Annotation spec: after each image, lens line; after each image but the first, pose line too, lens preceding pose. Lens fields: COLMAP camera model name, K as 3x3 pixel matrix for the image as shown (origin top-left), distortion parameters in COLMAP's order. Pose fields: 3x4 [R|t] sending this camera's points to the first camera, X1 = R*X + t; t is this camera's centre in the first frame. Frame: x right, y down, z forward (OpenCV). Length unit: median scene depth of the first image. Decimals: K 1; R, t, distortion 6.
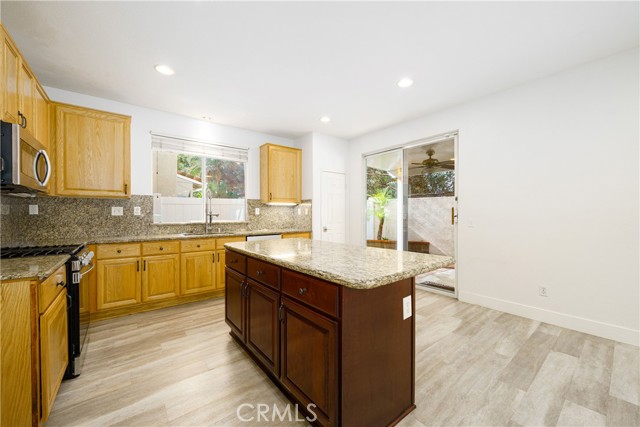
lens RADIAL K [[247.0, 0, 319.5], [0, 247.0, 216.2], [0, 0, 1]] dist [-0.002304, -0.000006]
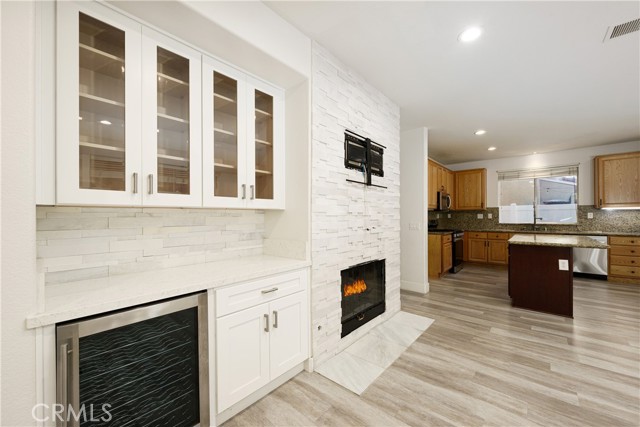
lens RADIAL K [[249.6, 0, 318.2], [0, 249.6, 214.9], [0, 0, 1]] dist [-0.006654, 0.000097]
pose [[0.172446, -0.004446, -0.985009, 0.888377], [-0.004405, 0.999976, -0.005285, -0.014238], [0.985009, 0.005251, 0.172422, -0.602295]]
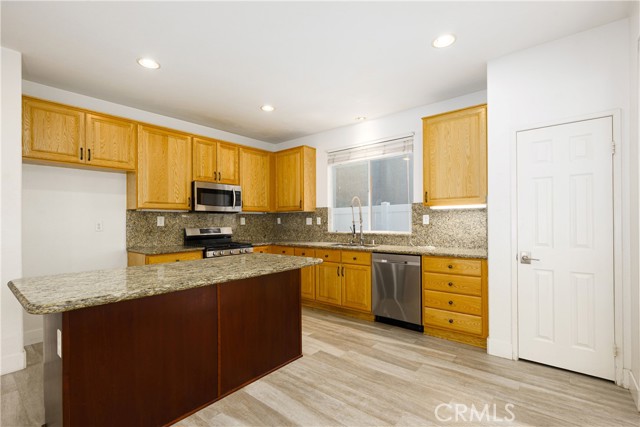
lens RADIAL K [[296.8, 0, 322.9], [0, 296.8, 220.5], [0, 0, 1]] dist [0.000149, -0.000034]
pose [[0.208167, -0.004213, -0.978084, 0.663448], [-0.001444, 0.999988, -0.004615, -0.017620], [0.978092, 0.002373, 0.208158, 0.722063]]
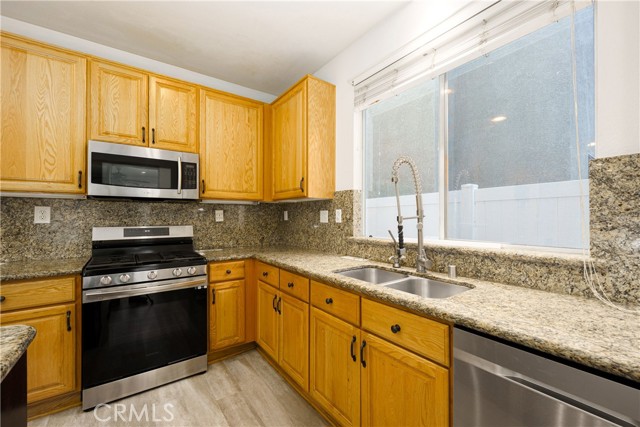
lens RADIAL K [[263.8, 0, 322.6], [0, 263.8, 216.3], [0, 0, 1]] dist [-0.000239, -0.000897]
pose [[-0.040542, -0.003231, -0.999173, -0.051794], [-0.007846, 0.999965, -0.002916, -0.019120], [0.999147, 0.007722, -0.040566, 0.986346]]
